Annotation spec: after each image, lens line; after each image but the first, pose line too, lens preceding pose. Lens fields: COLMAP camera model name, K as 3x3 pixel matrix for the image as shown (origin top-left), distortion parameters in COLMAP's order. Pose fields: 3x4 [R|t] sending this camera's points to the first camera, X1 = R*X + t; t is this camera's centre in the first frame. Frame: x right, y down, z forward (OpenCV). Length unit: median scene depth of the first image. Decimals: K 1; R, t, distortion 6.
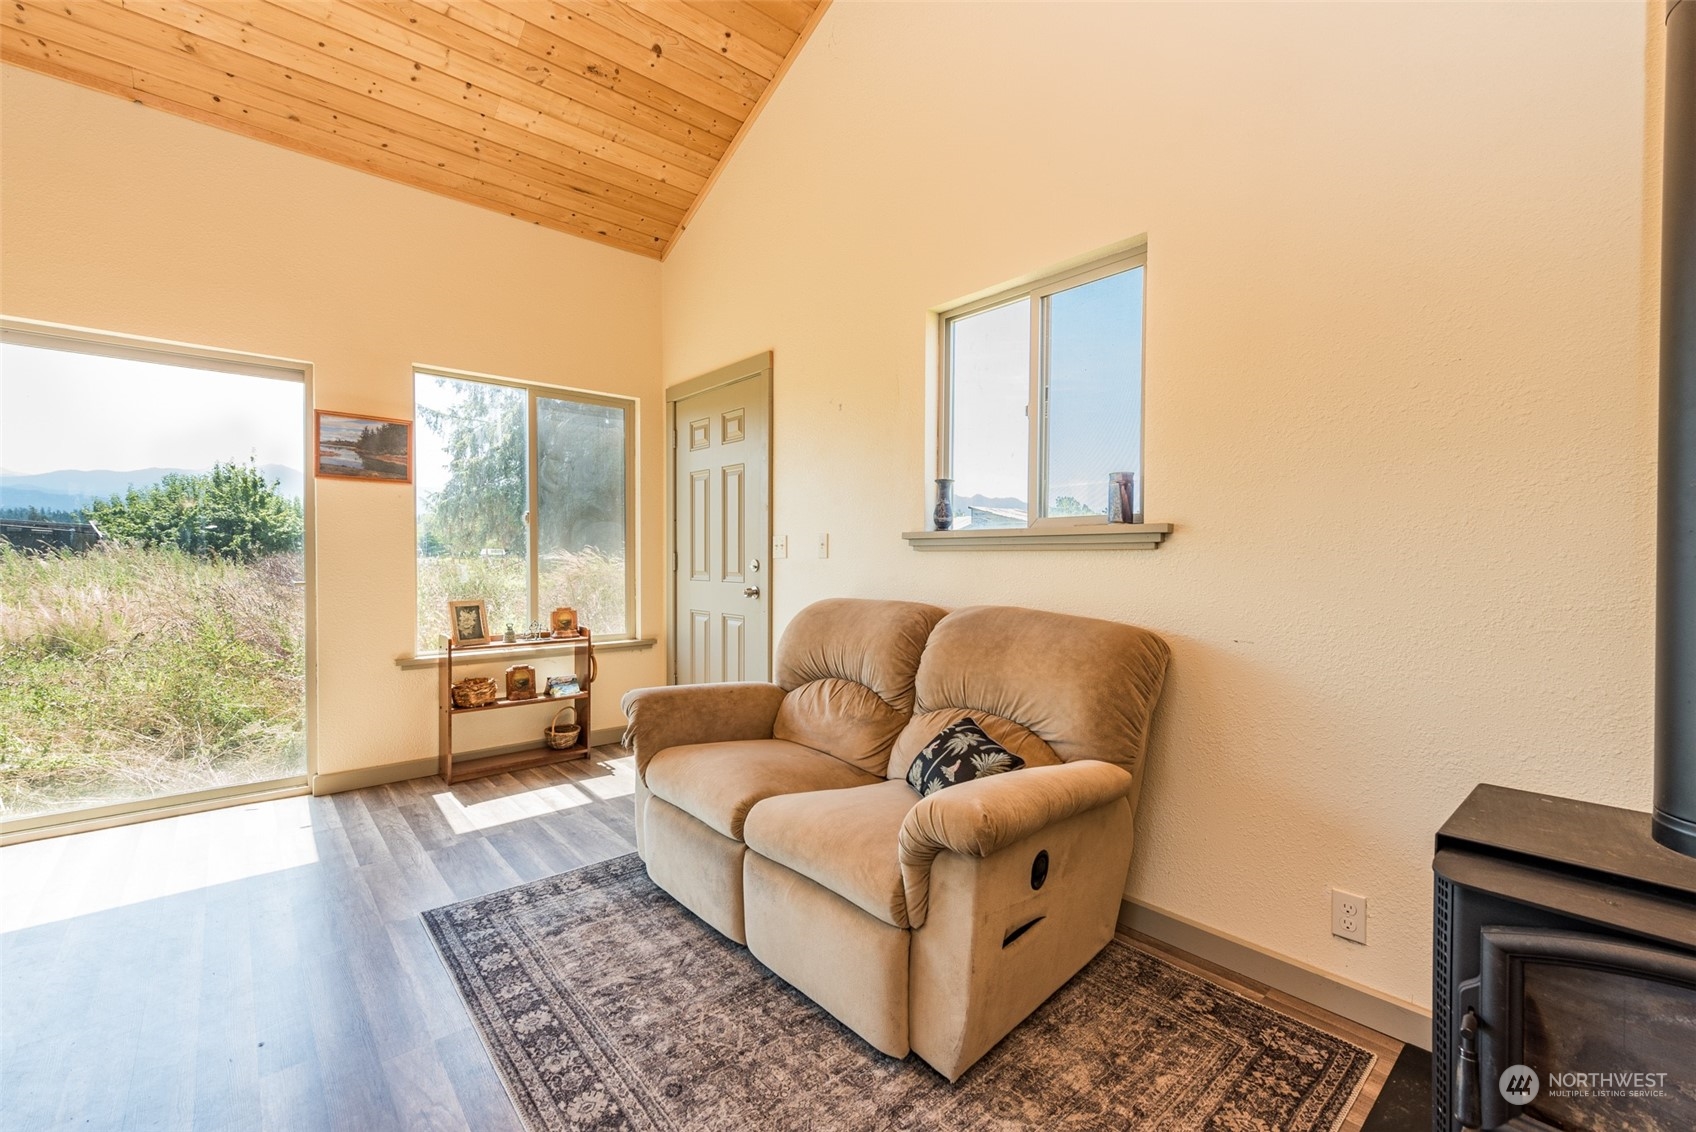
lens RADIAL K [[702.7, 0, 848.0], [0, 702.7, 566.0], [0, 0, 1]] dist [-0.002675, -0.000710]
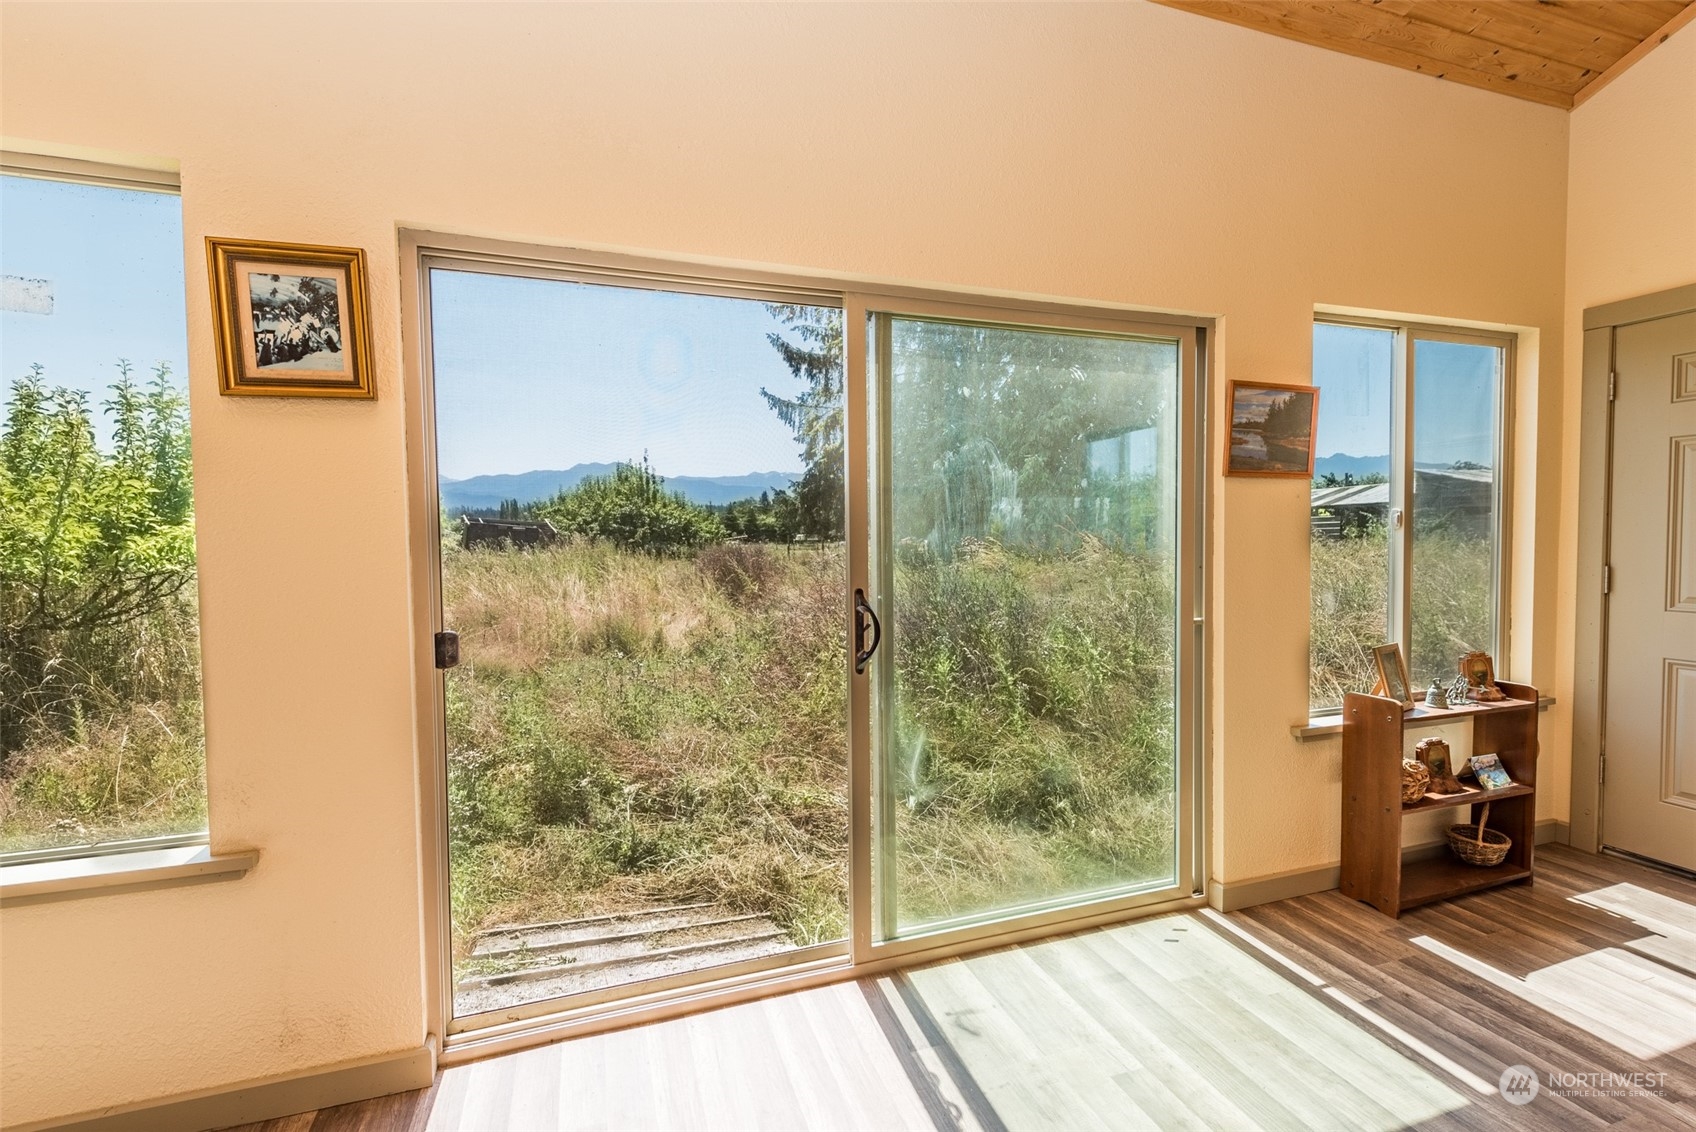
lens RADIAL K [[765.4, 0, 848.0], [0, 765.4, 566.0], [0, 0, 1]] dist [0.000106, 0.000235]
pose [[0.921069, -0.001090, -0.389399, -0.681563], [0.010216, 0.999720, 0.021367, -0.045152], [0.389266, -0.023659, 0.920821, 0.103028]]
